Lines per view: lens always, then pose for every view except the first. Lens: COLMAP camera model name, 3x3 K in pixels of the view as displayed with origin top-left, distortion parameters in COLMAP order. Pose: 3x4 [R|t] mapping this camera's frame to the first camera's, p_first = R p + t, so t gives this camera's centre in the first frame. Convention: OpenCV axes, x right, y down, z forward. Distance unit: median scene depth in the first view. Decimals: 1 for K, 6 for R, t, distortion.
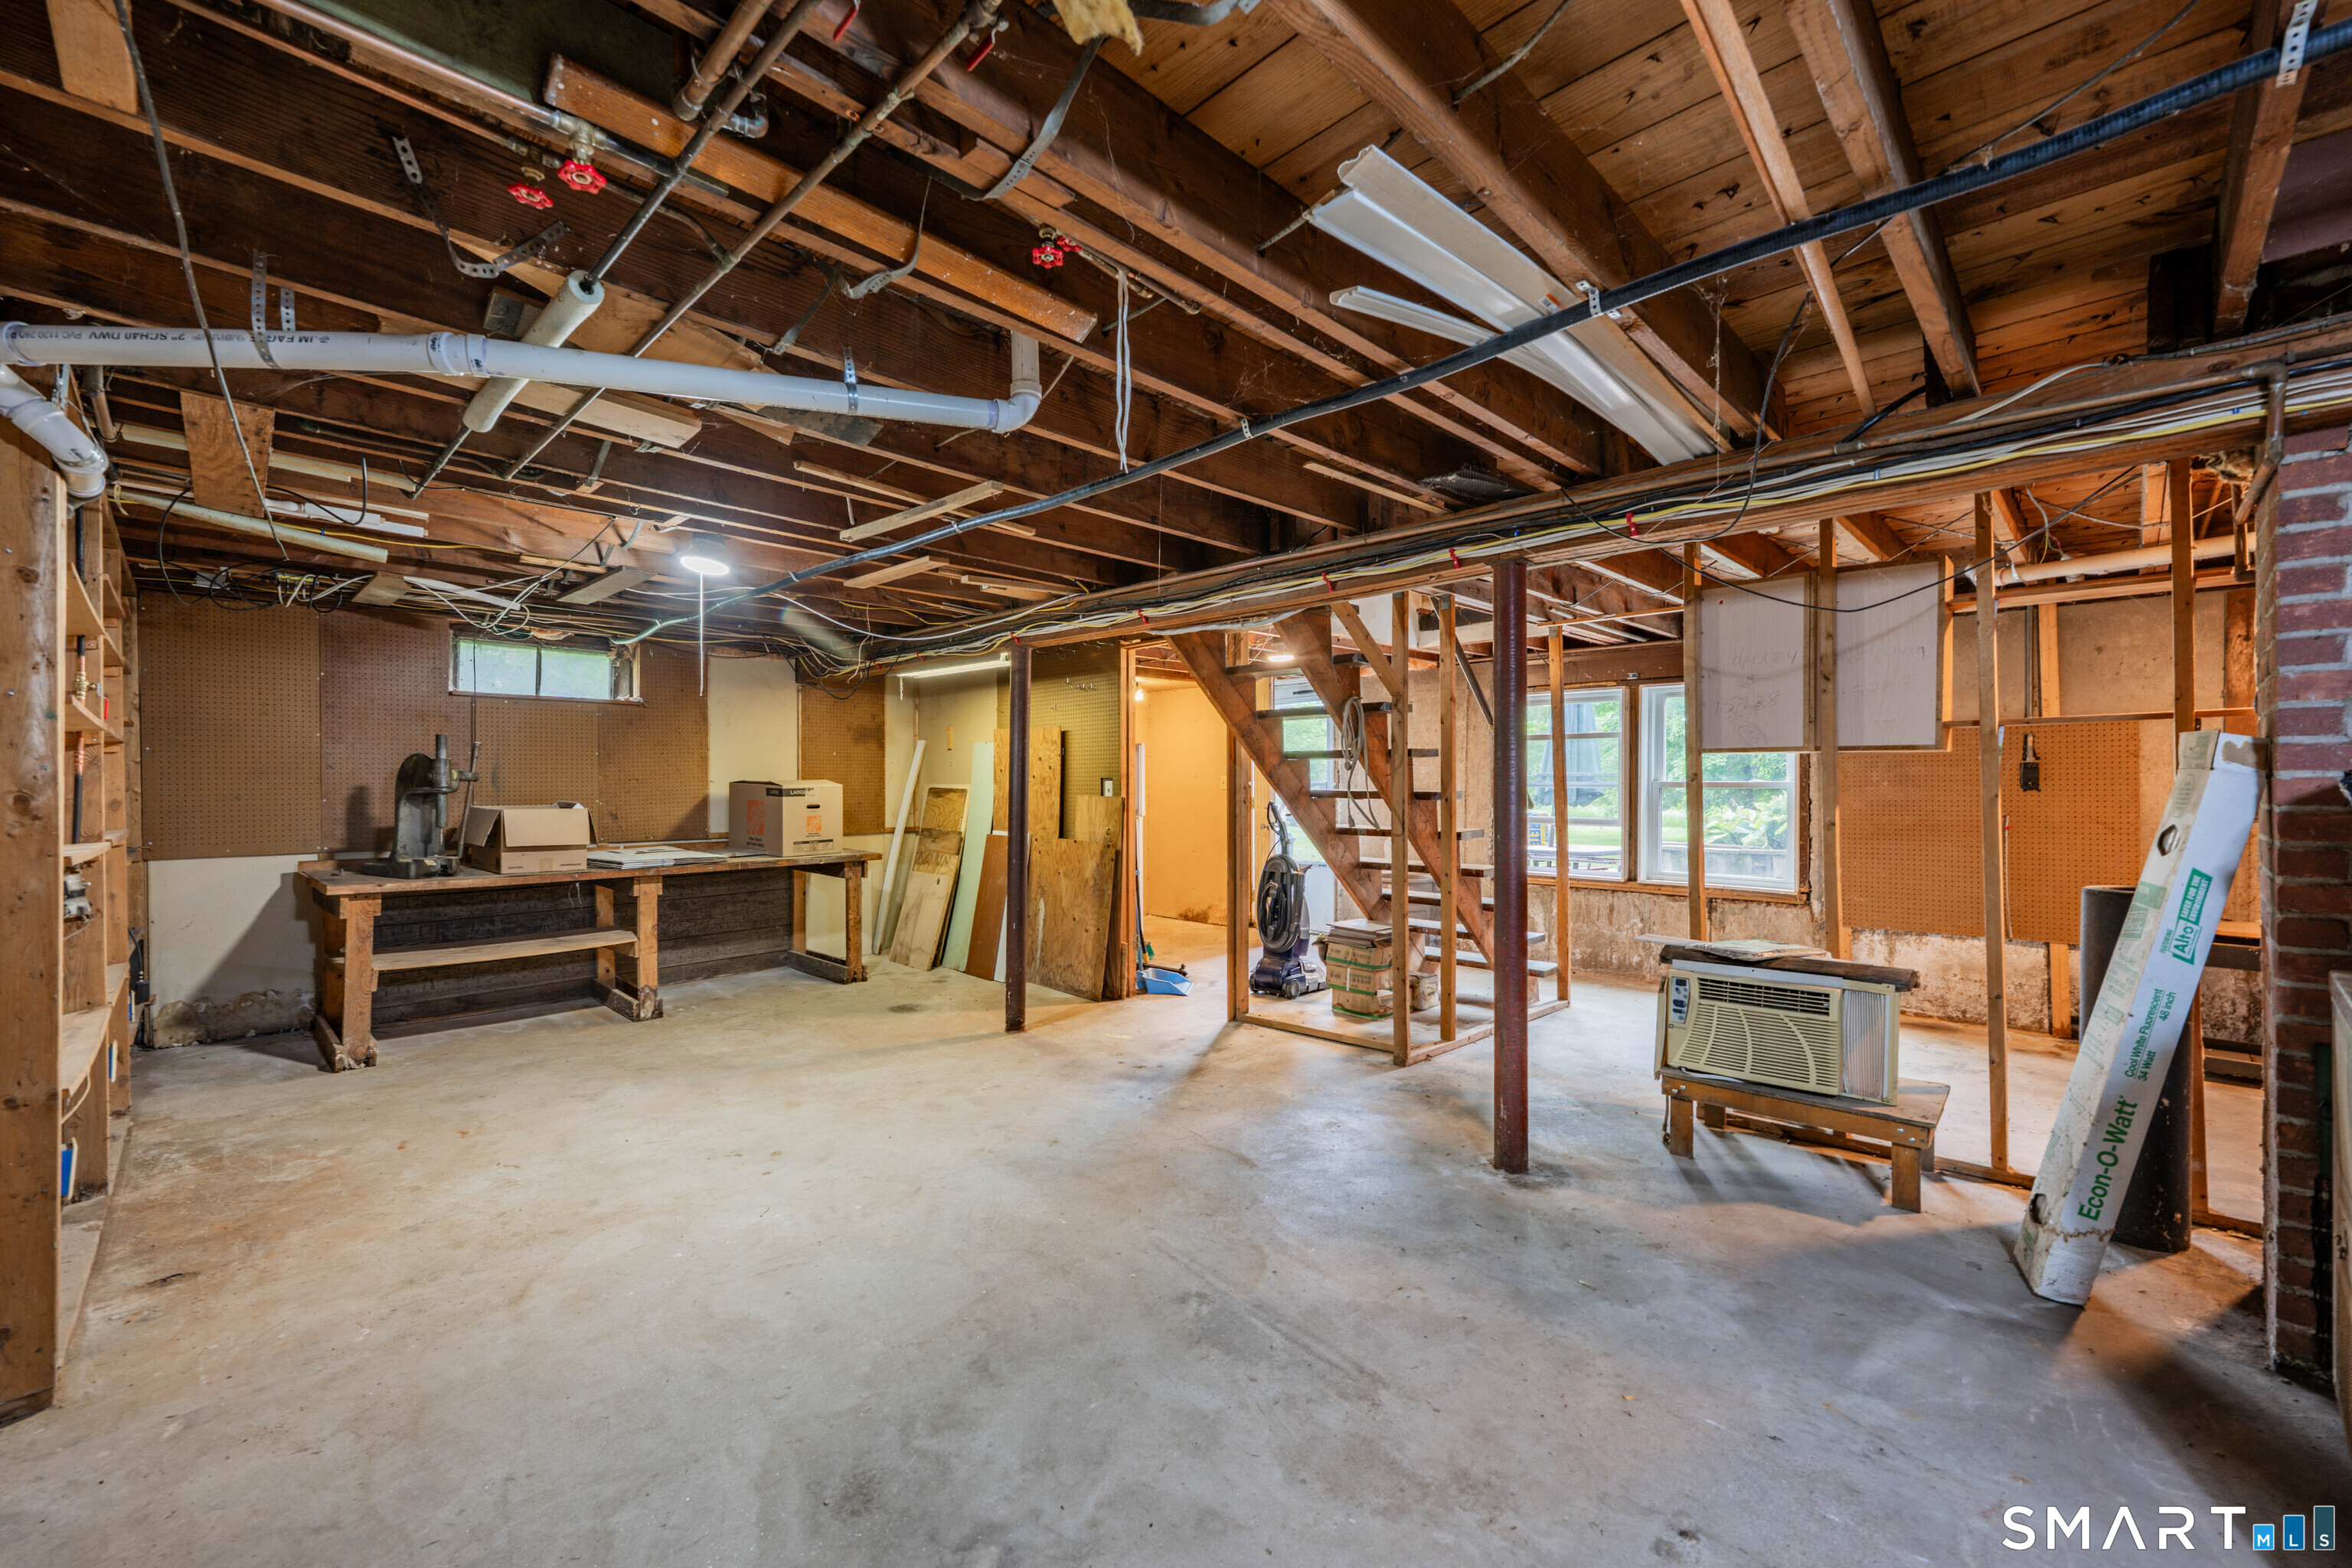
lens RADIAL K [[956.6, 0, 1179.1], [0, 956.6, 783.2], [0, 0, 1]] dist [-0.001119, -0.000063]
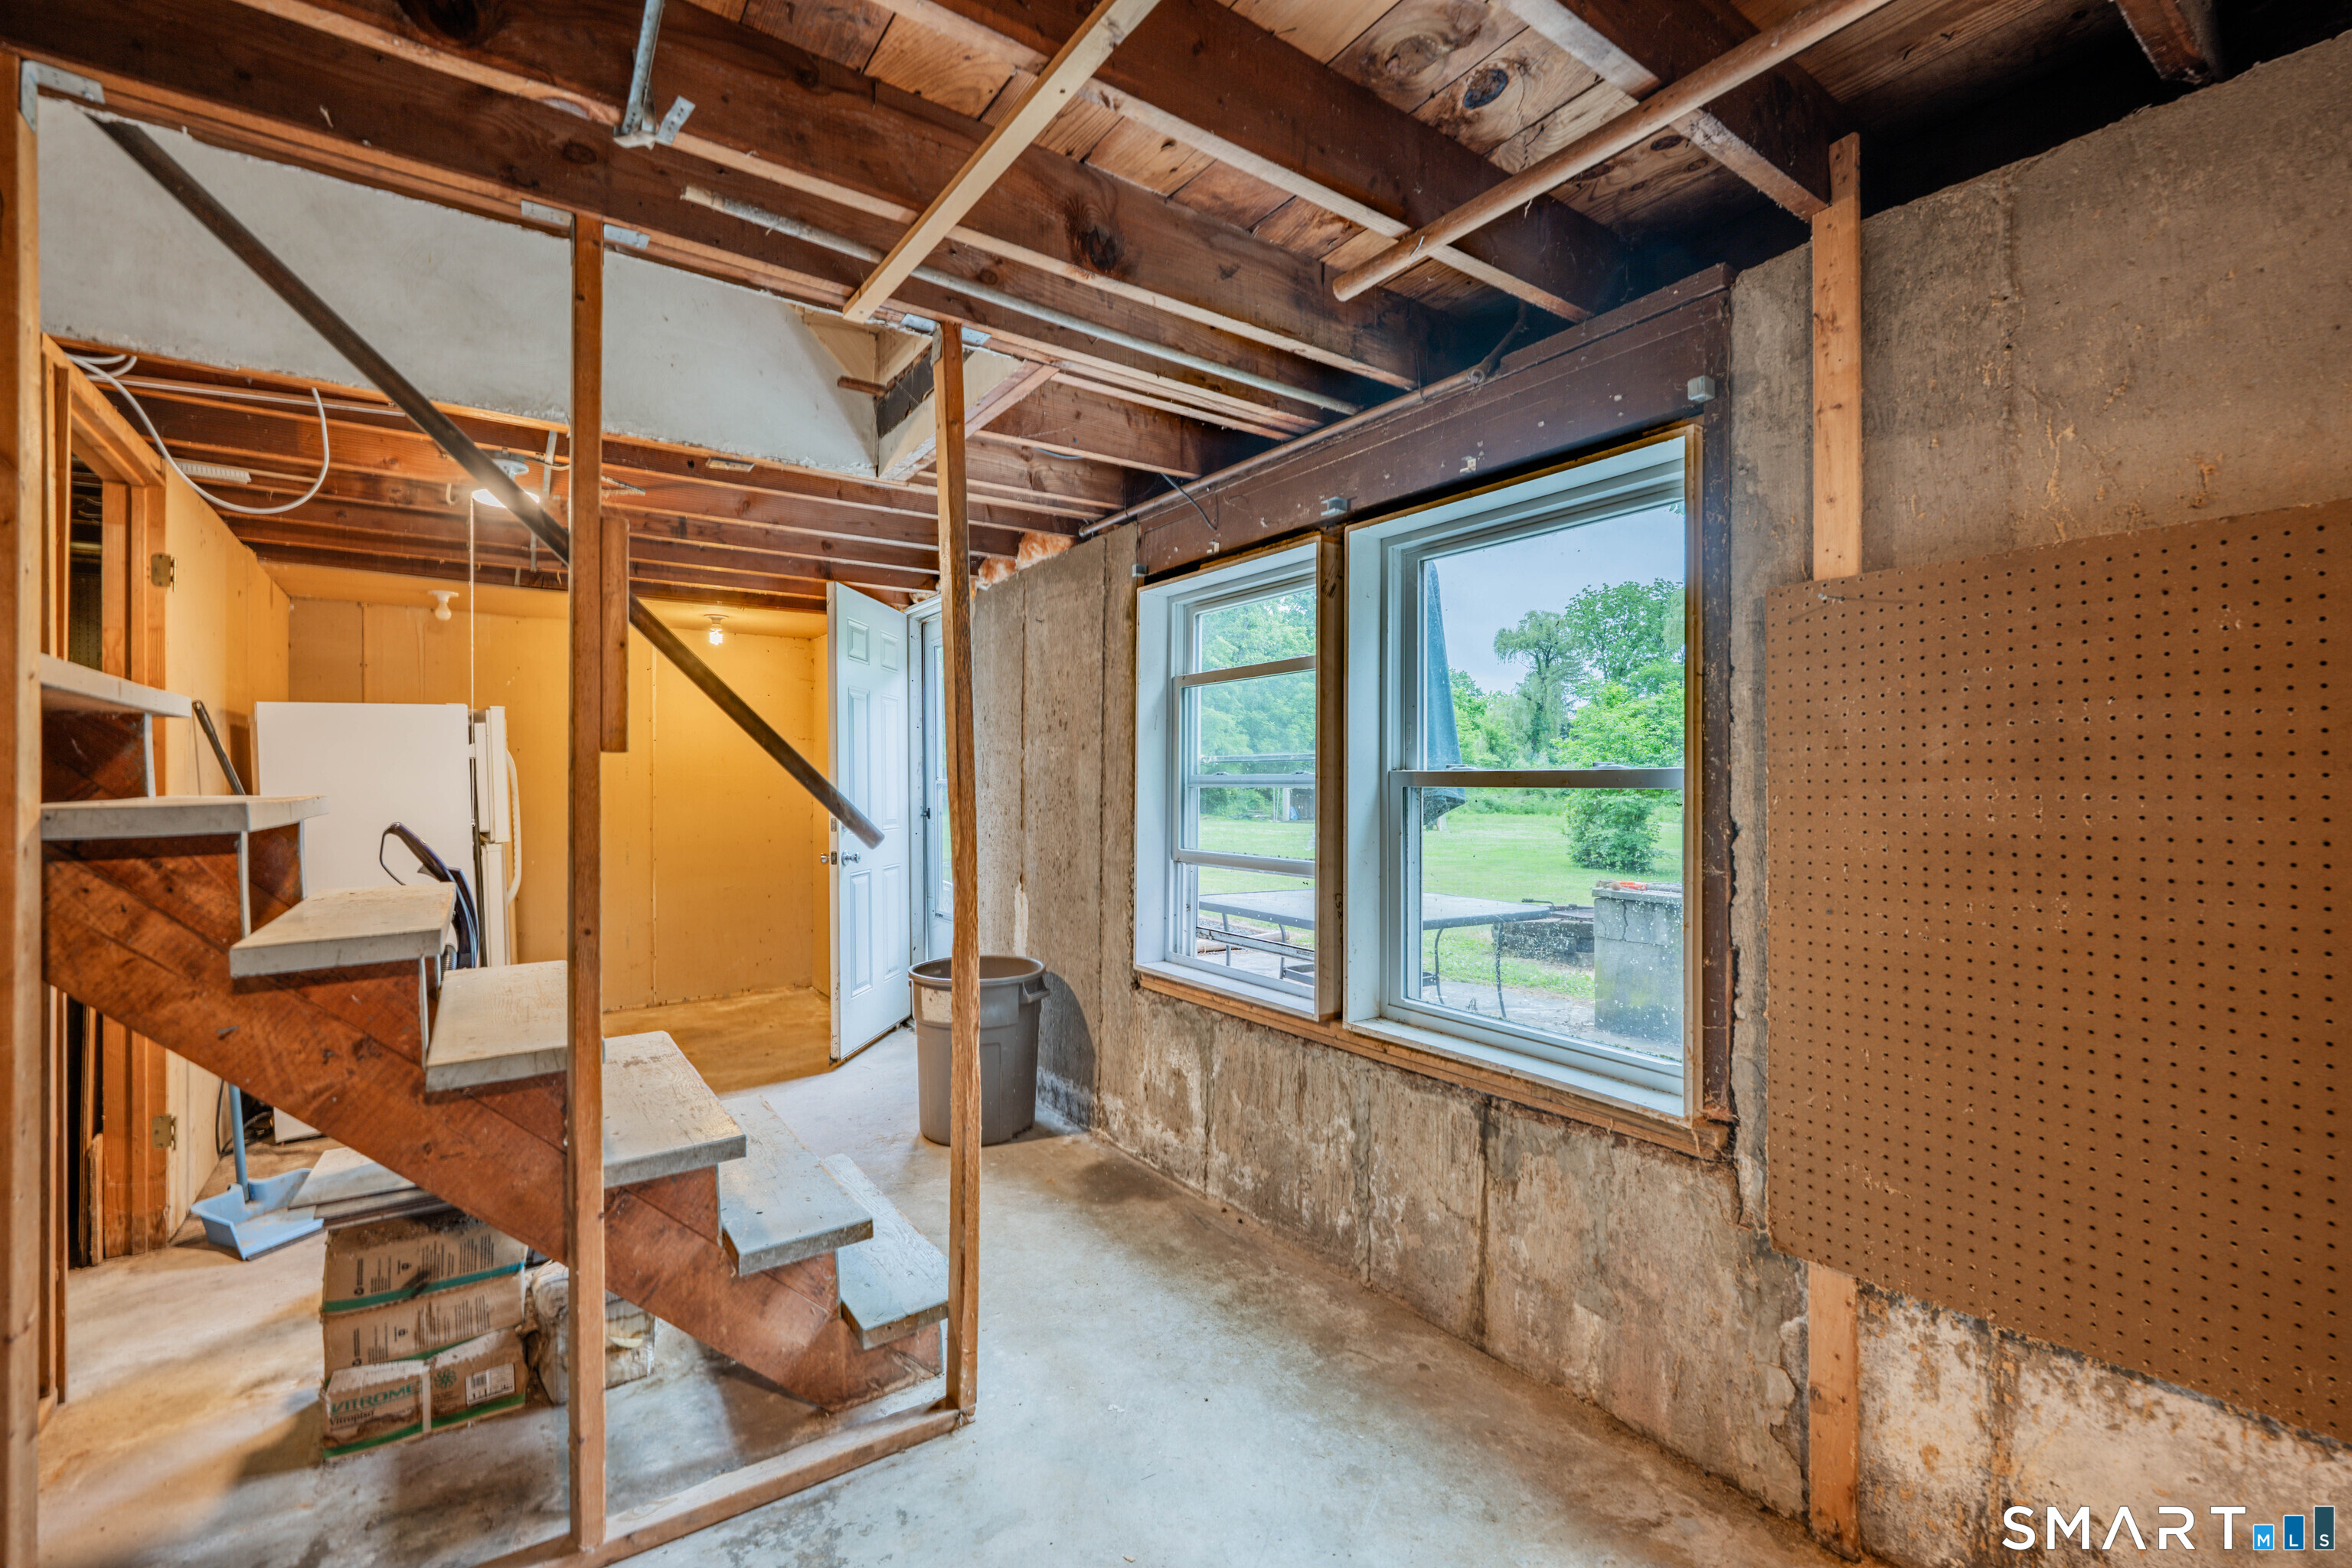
lens RADIAL K [[991.5, 0, 1172.7], [0, 991.5, 784.4], [0, 0, 1]] dist [0.002537, 0.000289]
pose [[0.984017, -0.000459, -0.178076, 0.497361], [0.001142, 0.999992, 0.003731, 0.002096], [0.178073, -0.003875, 0.984010, 0.602261]]
